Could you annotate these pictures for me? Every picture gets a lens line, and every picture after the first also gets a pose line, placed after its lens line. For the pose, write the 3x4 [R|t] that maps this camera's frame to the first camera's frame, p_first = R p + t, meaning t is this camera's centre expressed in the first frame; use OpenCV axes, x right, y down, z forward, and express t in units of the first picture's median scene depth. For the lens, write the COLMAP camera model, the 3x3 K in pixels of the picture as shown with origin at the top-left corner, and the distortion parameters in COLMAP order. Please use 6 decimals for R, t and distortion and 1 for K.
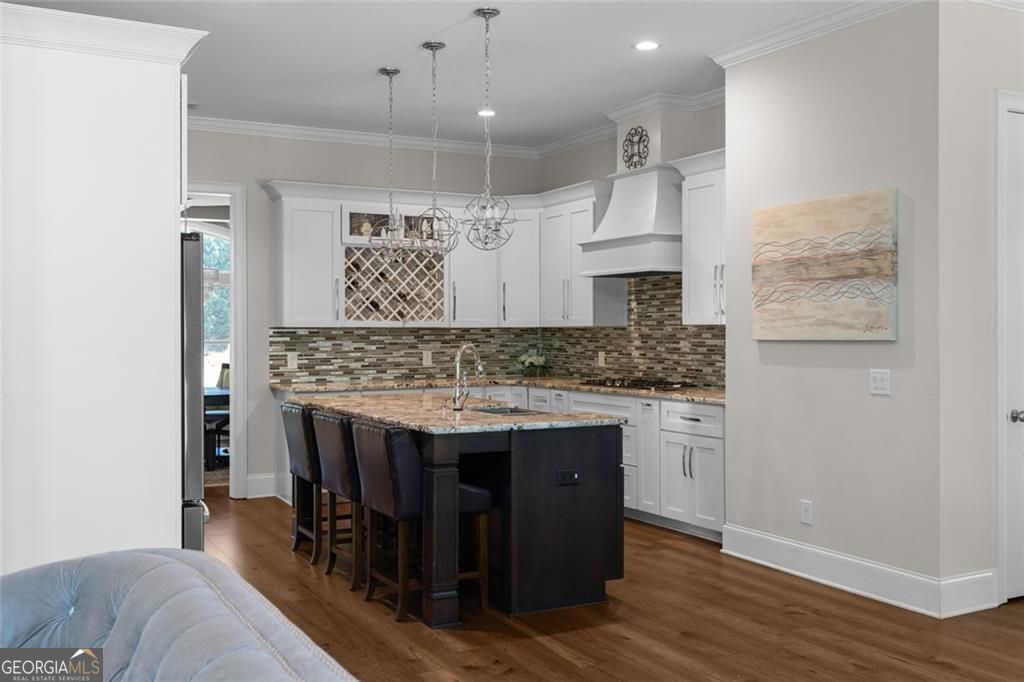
lens RADIAL K [[1025.1, 0, 512.0], [0, 1025.1, 341.0], [0, 0, 1]] dist [-0.003302, 0.001865]
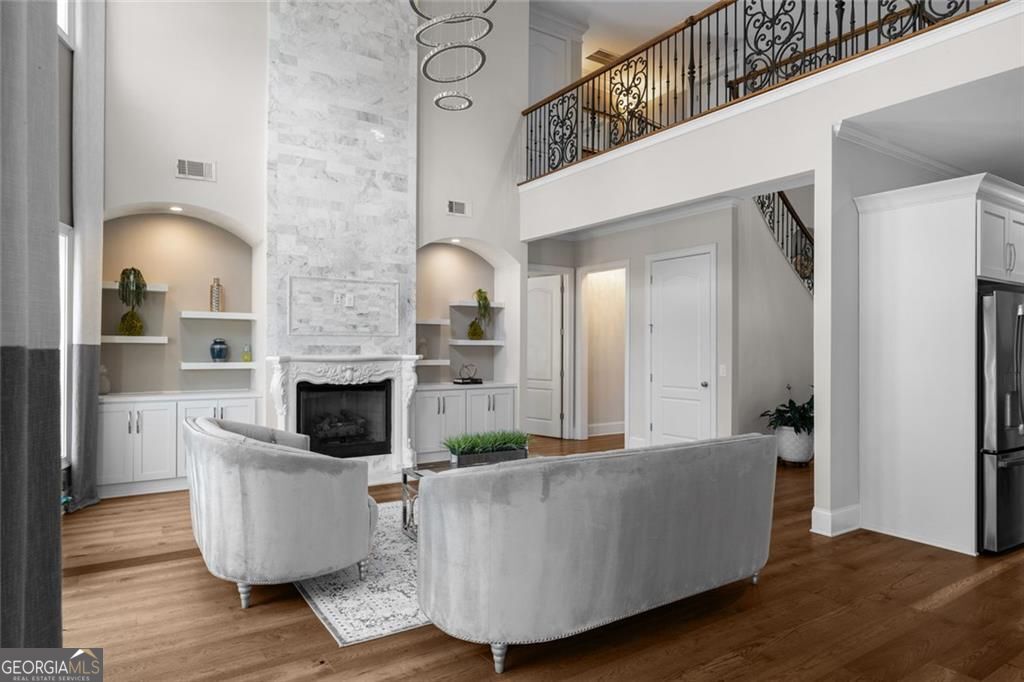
lens RADIAL K [[606.8, 0, 512.0], [0, 606.8, 341.0], [0, 0, 1]] dist [-0.014394, -0.001220]
pose [[0.098657, -0.008289, -0.995087, 0.286539], [-0.015294, 0.999835, -0.009844, -0.001224], [0.995004, 0.016190, 0.098514, 0.061861]]
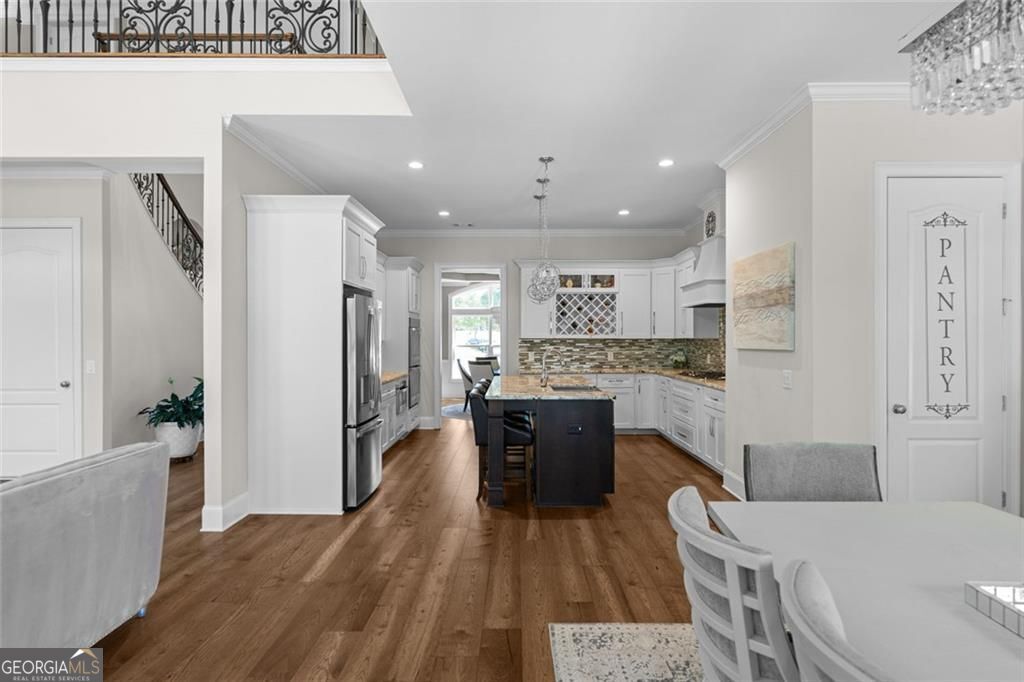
lens RADIAL K [[574.7, 0, 512.0], [0, 574.7, 341.0], [0, 0, 1]] dist [0.001216, 0.001362]
pose [[0.877716, 0.003673, -0.479168, 0.251903], [-0.005996, 0.999977, -0.003316, -0.005075], [0.479144, 0.005784, 0.877717, 0.073276]]
